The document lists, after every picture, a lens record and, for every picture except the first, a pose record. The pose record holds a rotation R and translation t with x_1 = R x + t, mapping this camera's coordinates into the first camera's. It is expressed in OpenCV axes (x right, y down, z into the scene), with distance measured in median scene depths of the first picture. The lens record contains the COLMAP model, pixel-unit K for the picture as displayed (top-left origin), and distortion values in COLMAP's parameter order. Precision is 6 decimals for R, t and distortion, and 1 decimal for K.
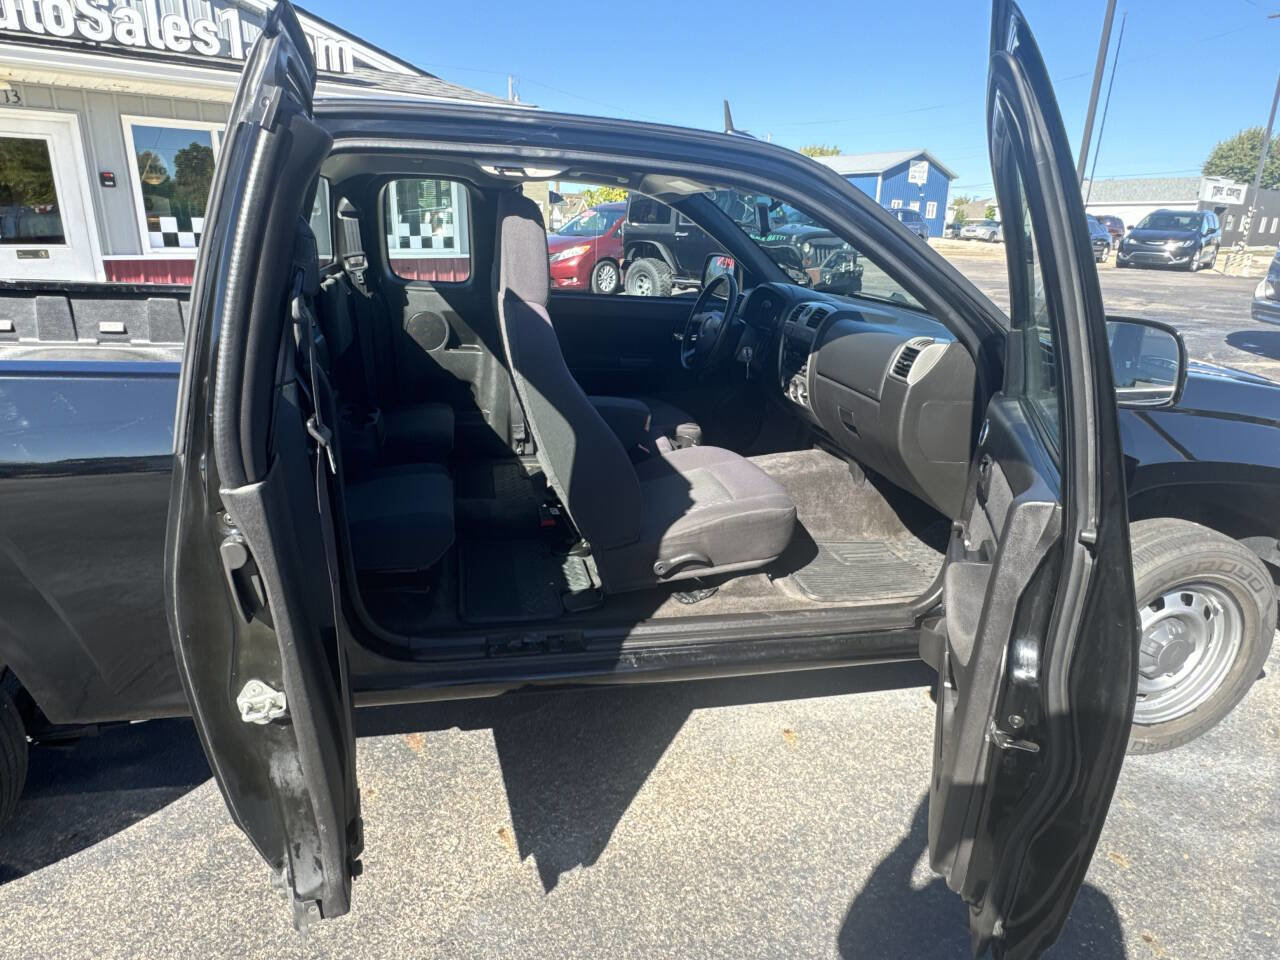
lens RADIAL K [[786.4, 0, 633.9], [0, 786.4, 478.4], [0, 0, 1]] dist [0.003866, -0.005623]
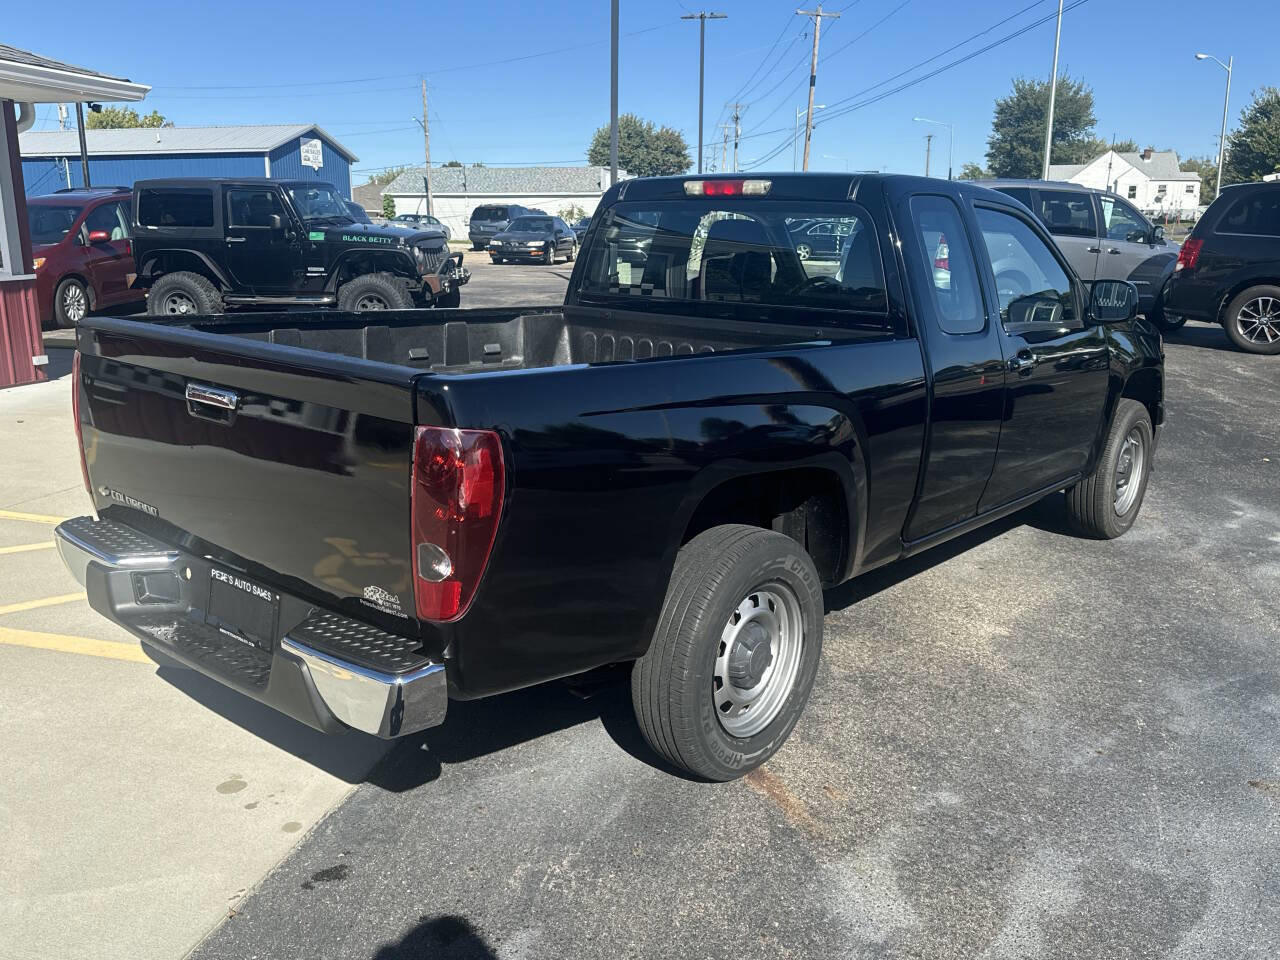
lens RADIAL K [[1082.5, 0, 640.0], [0, 1082.5, 480.0], [0, 0, 1]] dist [0.146259, -0.232472]
pose [[0.783943, -0.153414, 0.601579, -0.521592], [0.199351, 0.979878, -0.009896, 0.015253], [-0.587956, 0.127683, 0.798752, -0.105881]]
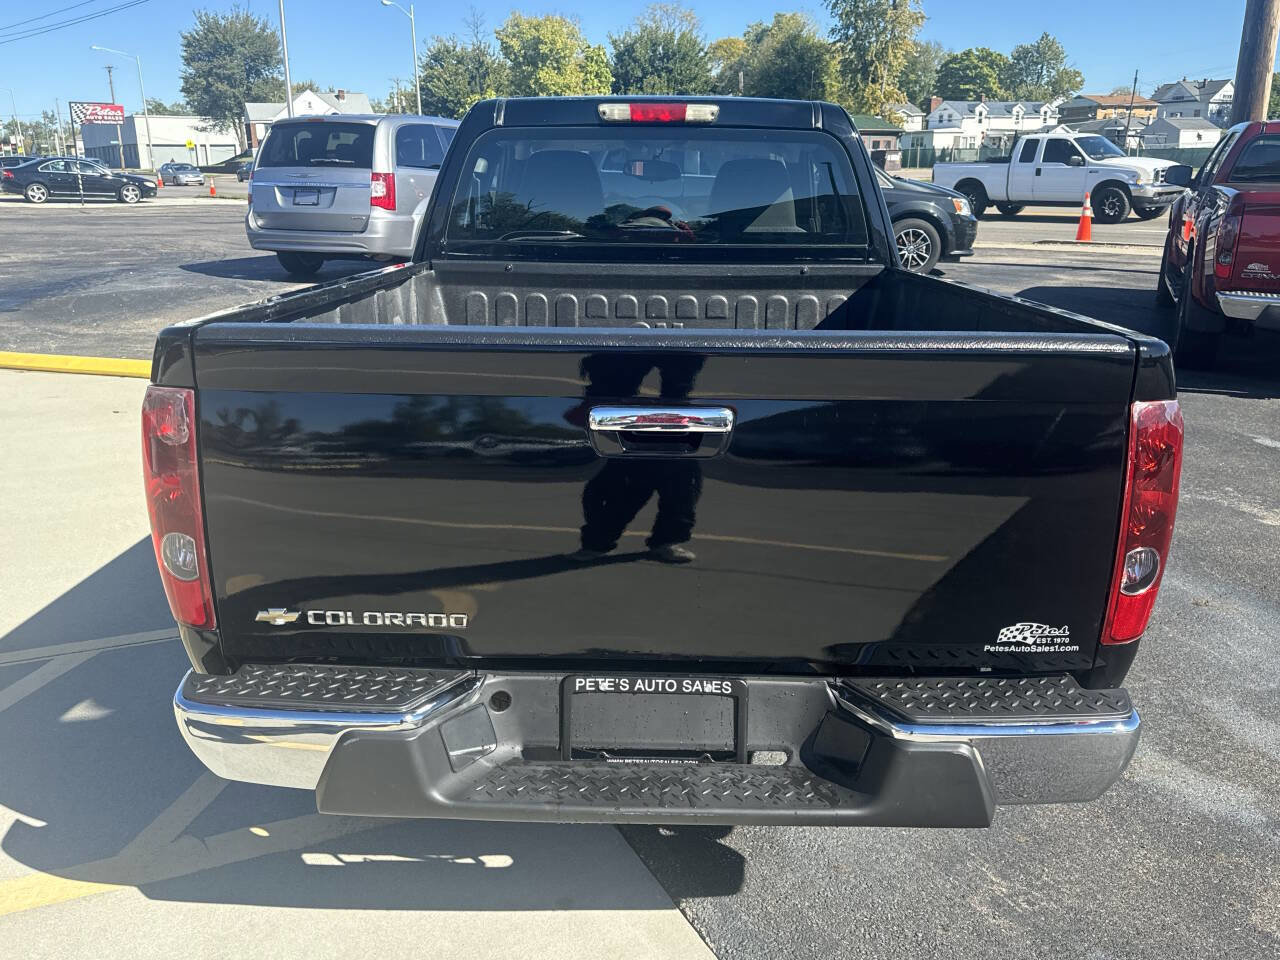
lens RADIAL K [[1088.2, 0, 640.0], [0, 1088.2, 480.0], [0, 0, 1]] dist [0.078671, -0.134224]
pose [[0.209899, -0.288522, 0.934183, -0.636285], [0.310039, 0.925798, 0.216271, -0.084182], [-0.927264, 0.244239, 0.283777, 0.203973]]
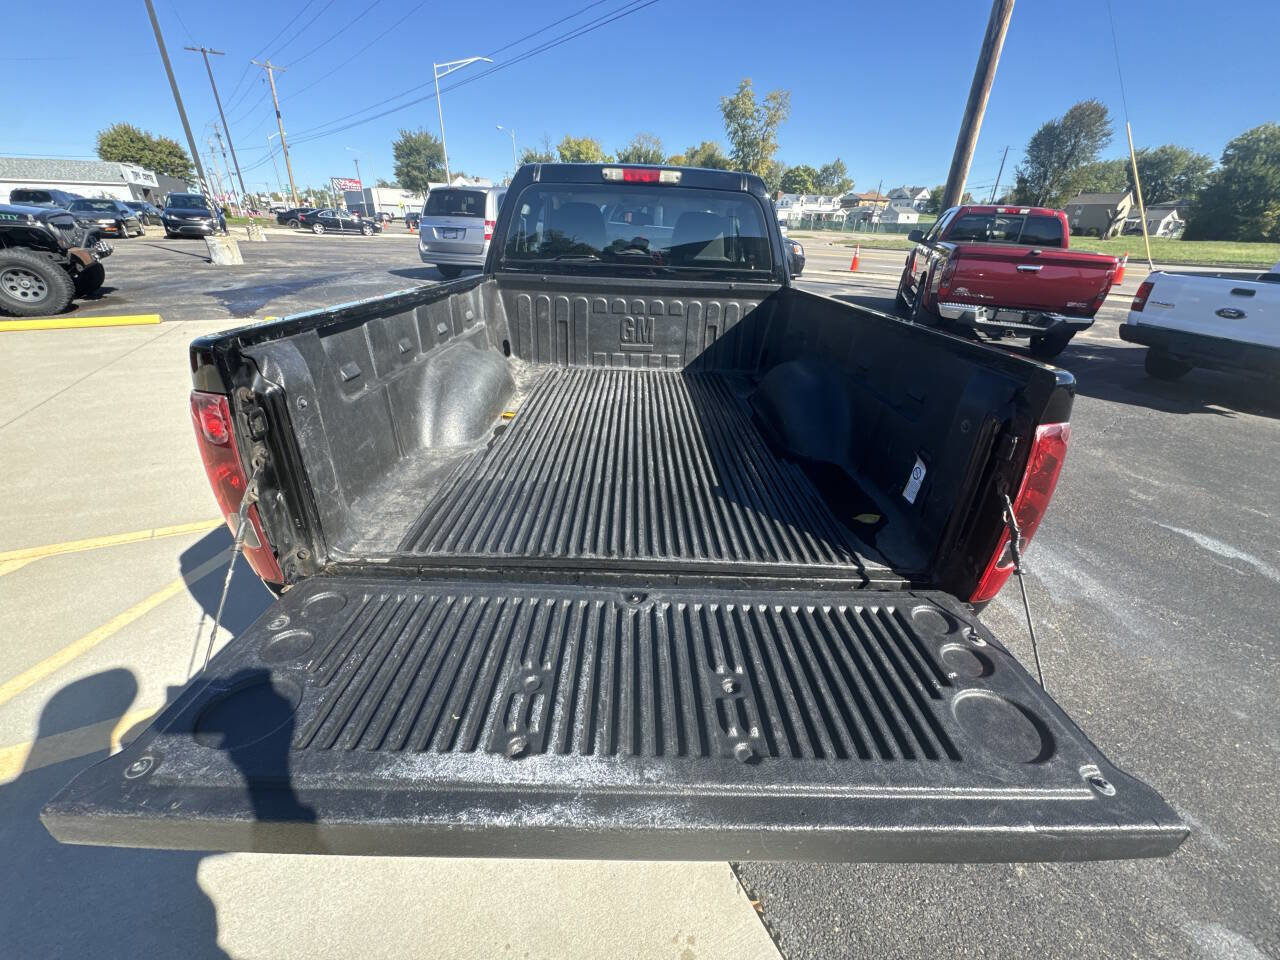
lens RADIAL K [[511.1, 0, 643.2], [0, 511.1, 477.8], [0, 0, 1]] dist [-0.002088, 0.000391]
pose [[0.189547, -0.450051, 0.872654, -0.526067], [0.283621, 0.875976, 0.390160, -0.082901], [-0.940017, 0.173549, 0.293683, 0.227685]]
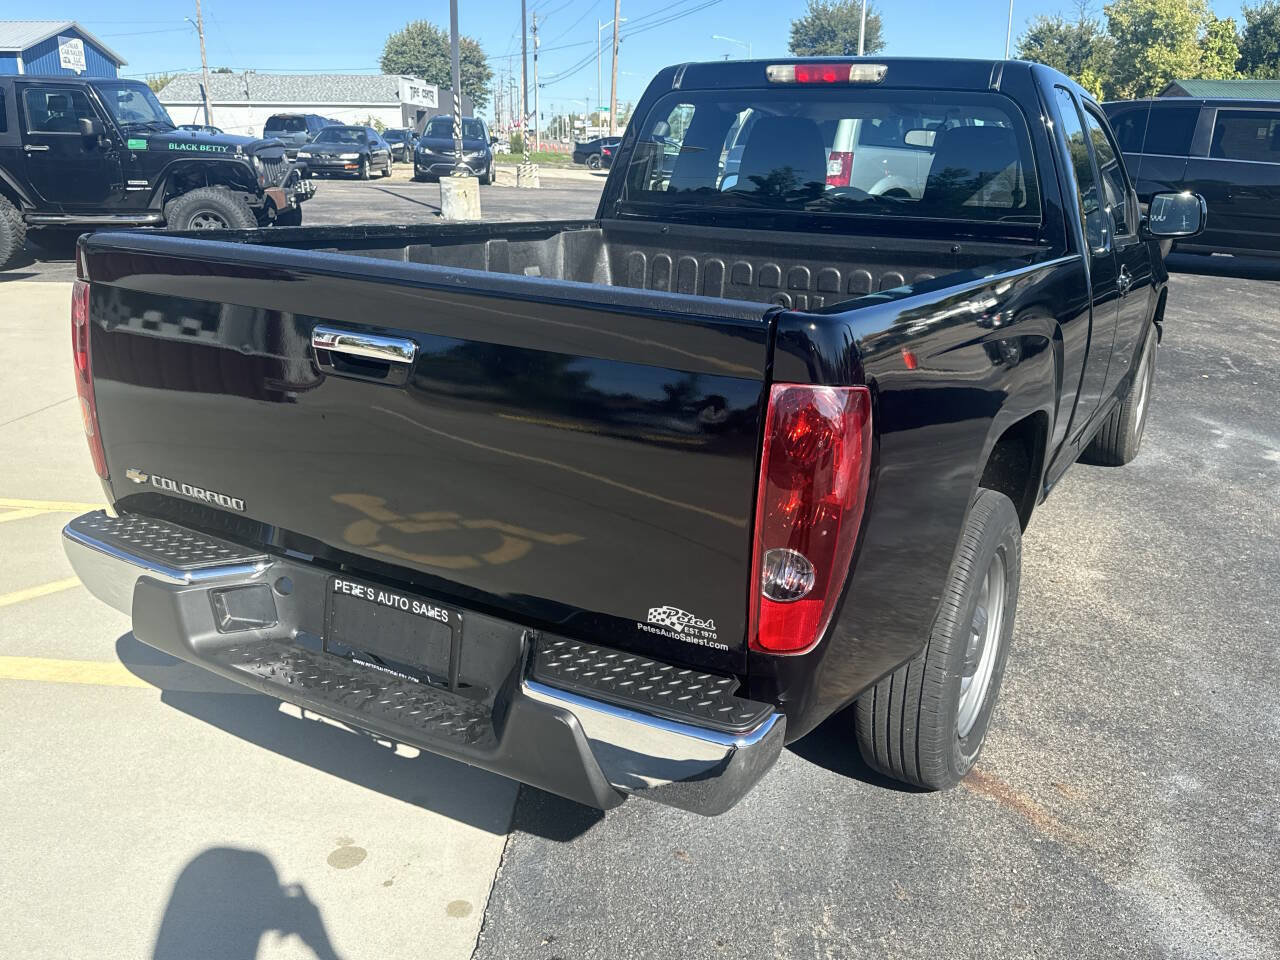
lens RADIAL K [[1093.2, 0, 648.2], [0, 1093.2, 480.8], [0, 0, 1]] dist [0.083699, -0.131384]
pose [[0.653668, -0.227047, 0.721920, -0.558594], [0.229420, 0.968495, 0.096865, -0.022353], [-0.721169, 0.102305, 0.685164, 0.043102]]
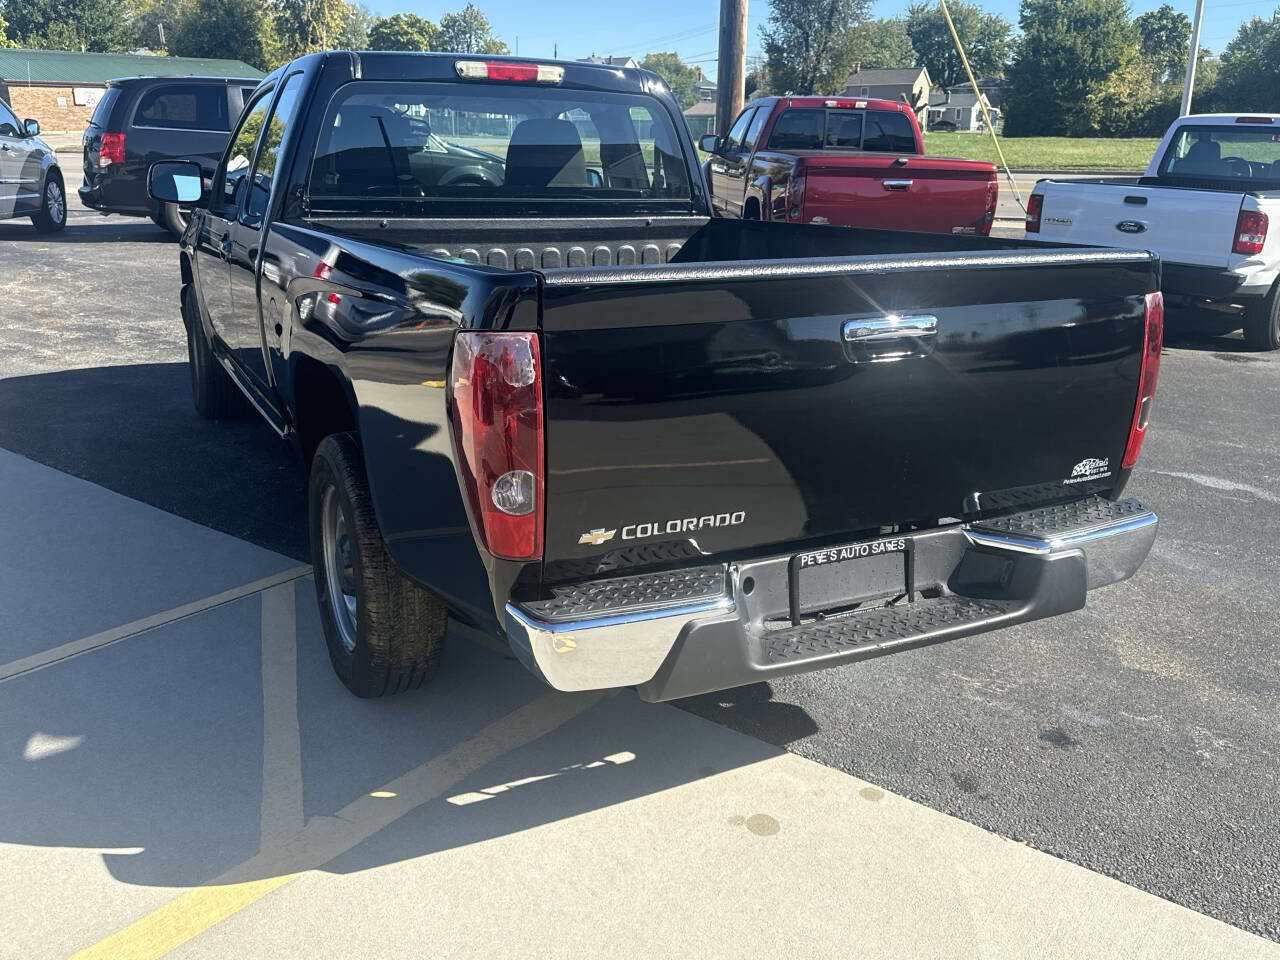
lens RADIAL K [[1088.2, 0, 640.0], [0, 1088.2, 480.0], [0, 0, 1]] dist [0.078671, -0.134224]
pose [[-0.268163, -0.311720, 0.911548, -0.674739], [0.284176, 0.878505, 0.384021, -0.140817], [-0.920507, 0.362020, -0.146999, 0.385170]]
